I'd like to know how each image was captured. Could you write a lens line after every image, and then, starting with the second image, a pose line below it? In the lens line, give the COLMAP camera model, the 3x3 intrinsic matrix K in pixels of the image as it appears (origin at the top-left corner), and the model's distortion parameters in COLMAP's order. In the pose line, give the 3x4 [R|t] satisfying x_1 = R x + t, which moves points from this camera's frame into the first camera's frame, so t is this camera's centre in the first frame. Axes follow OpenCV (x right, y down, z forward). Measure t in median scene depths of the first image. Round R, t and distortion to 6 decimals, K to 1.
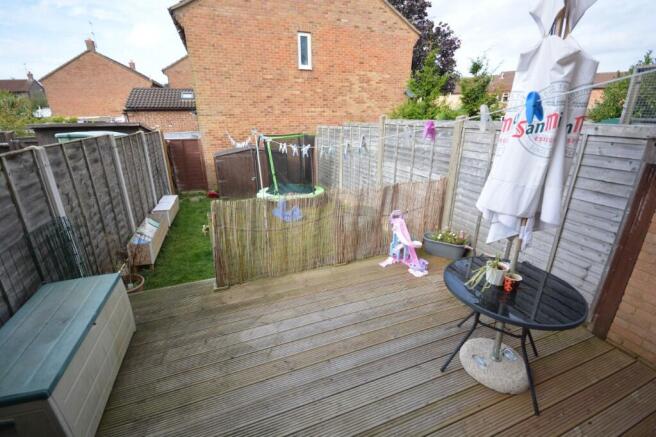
lens RADIAL K [[289.2, 0, 328.4], [0, 289.2, 215.5], [0, 0, 1]] dist [-0.009617, -0.003106]
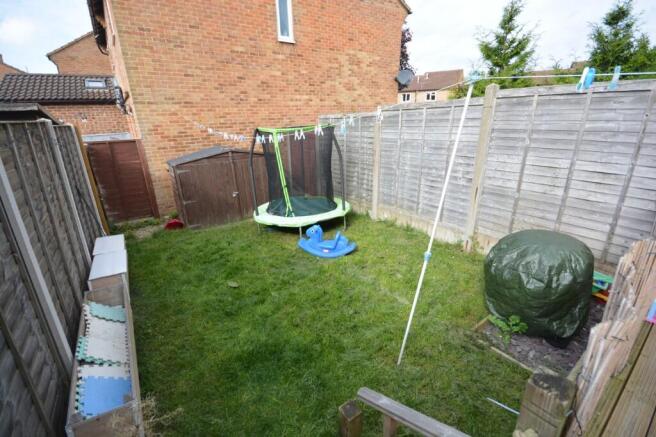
lens RADIAL K [[289.2, 0, 330.5], [0, 289.2, 216.7], [0, 0, 1]] dist [-0.009617, -0.003106]
pose [[0.964643, -0.101391, 0.243277, -0.203633], [0.102975, 0.994664, 0.006231, -0.052435], [-0.242610, 0.019041, 0.969937, 0.267272]]
